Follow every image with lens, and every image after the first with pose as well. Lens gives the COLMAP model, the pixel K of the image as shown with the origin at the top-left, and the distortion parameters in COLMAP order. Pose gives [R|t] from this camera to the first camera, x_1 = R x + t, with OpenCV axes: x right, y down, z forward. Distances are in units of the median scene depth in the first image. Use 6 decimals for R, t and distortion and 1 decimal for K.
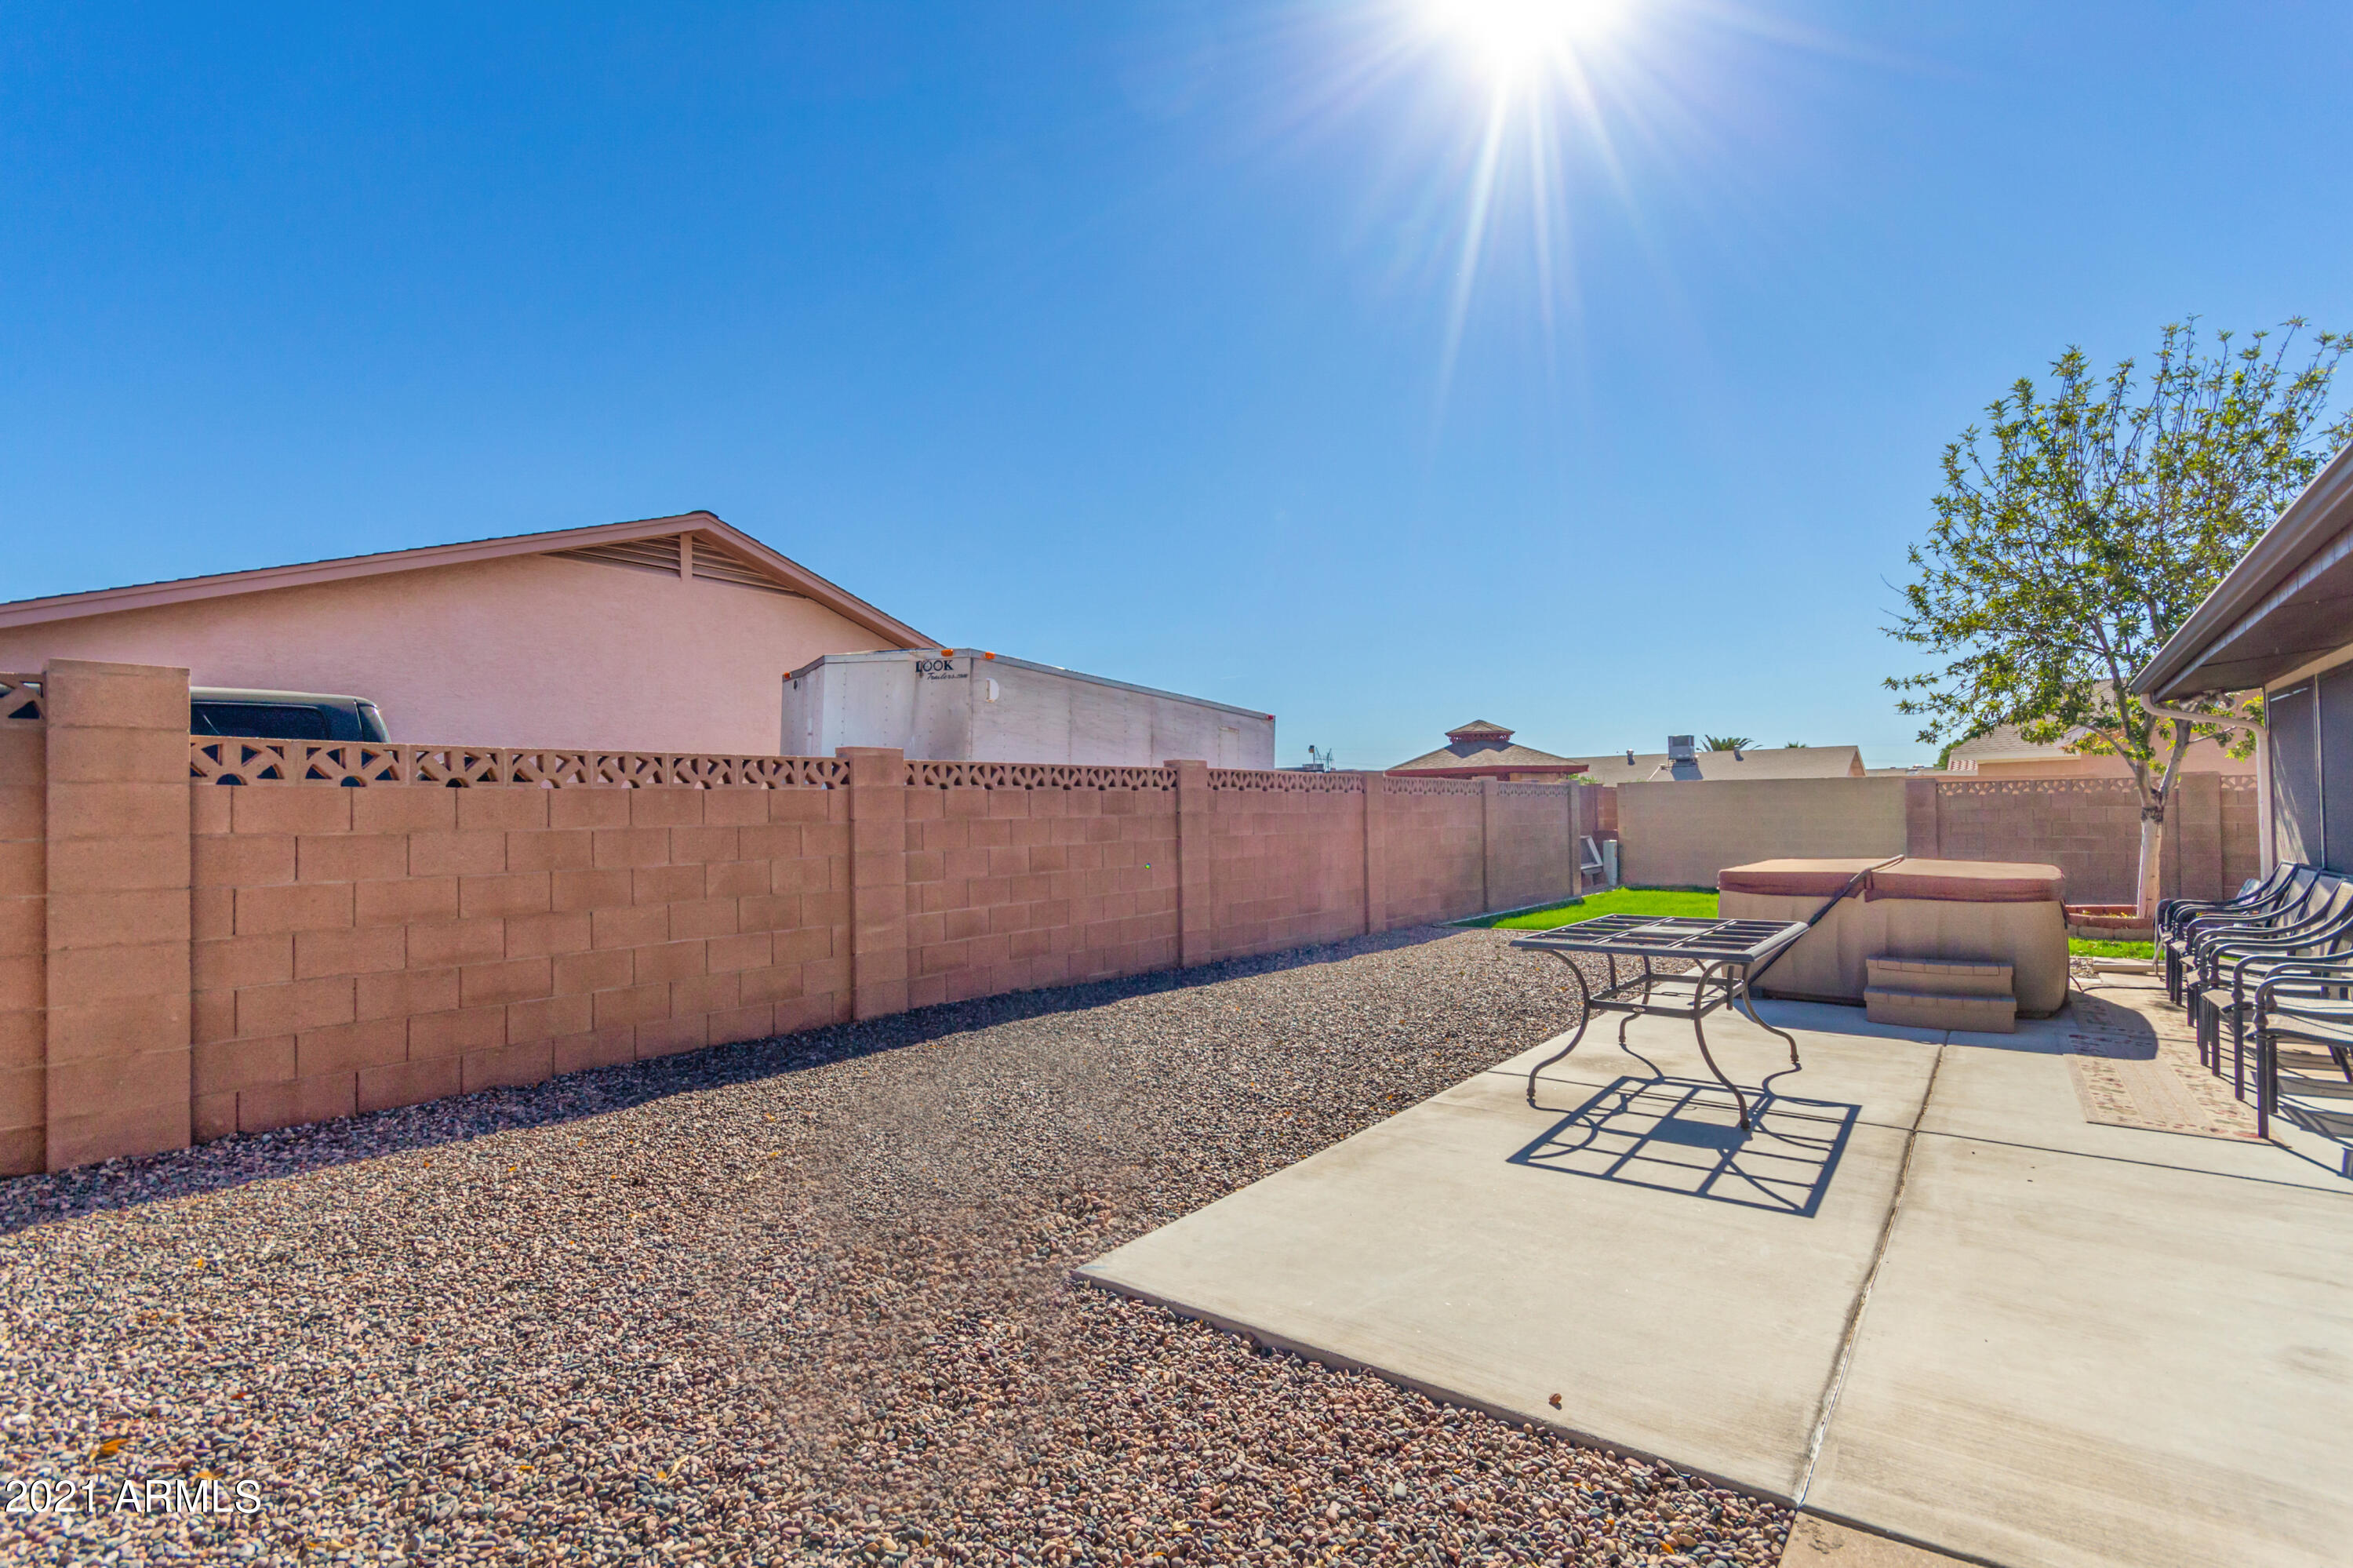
lens RADIAL K [[1106.9, 0, 1179.6], [0, 1106.9, 820.9], [0, 0, 1]] dist [0.001545, -0.000586]
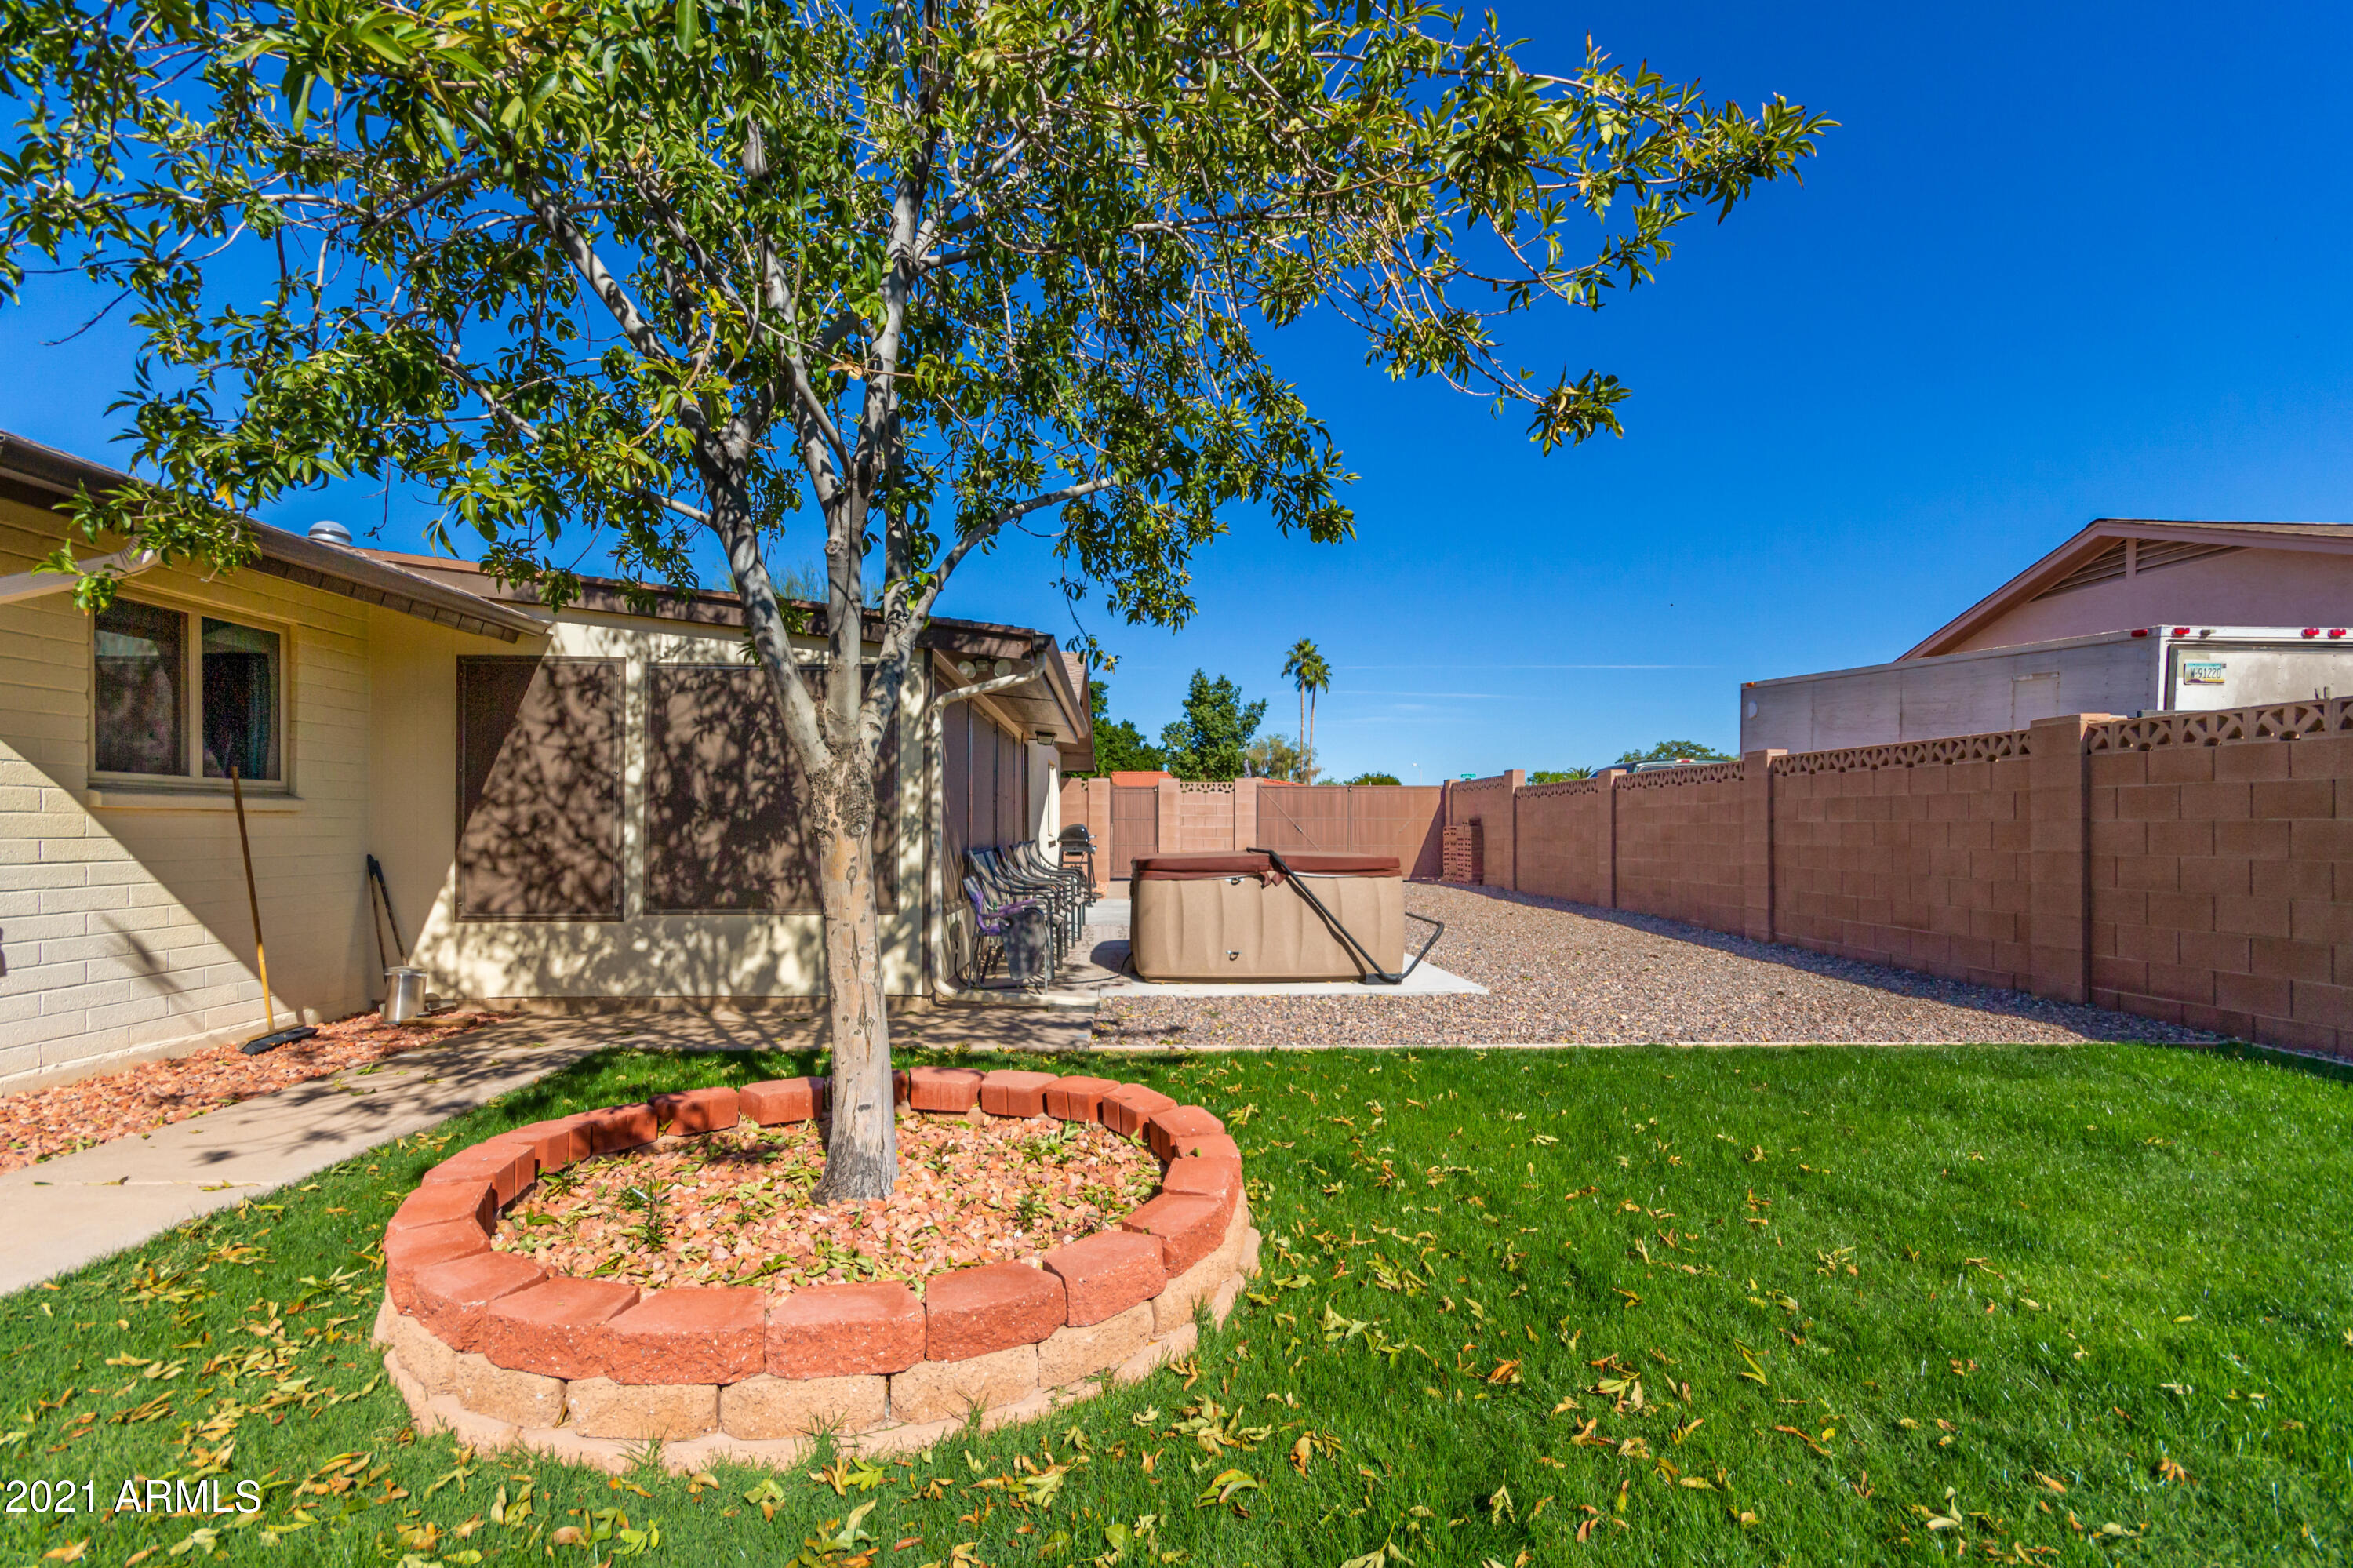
lens RADIAL K [[1106.9, 0, 1179.6], [0, 1106.9, 820.9], [0, 0, 1]] dist [0.001545, -0.000586]
pose [[-0.756952, 0.053169, -0.651304, 1.046270], [0.052509, 0.998410, 0.020479, -0.034557], [0.651358, -0.018698, -0.758540, 1.328942]]
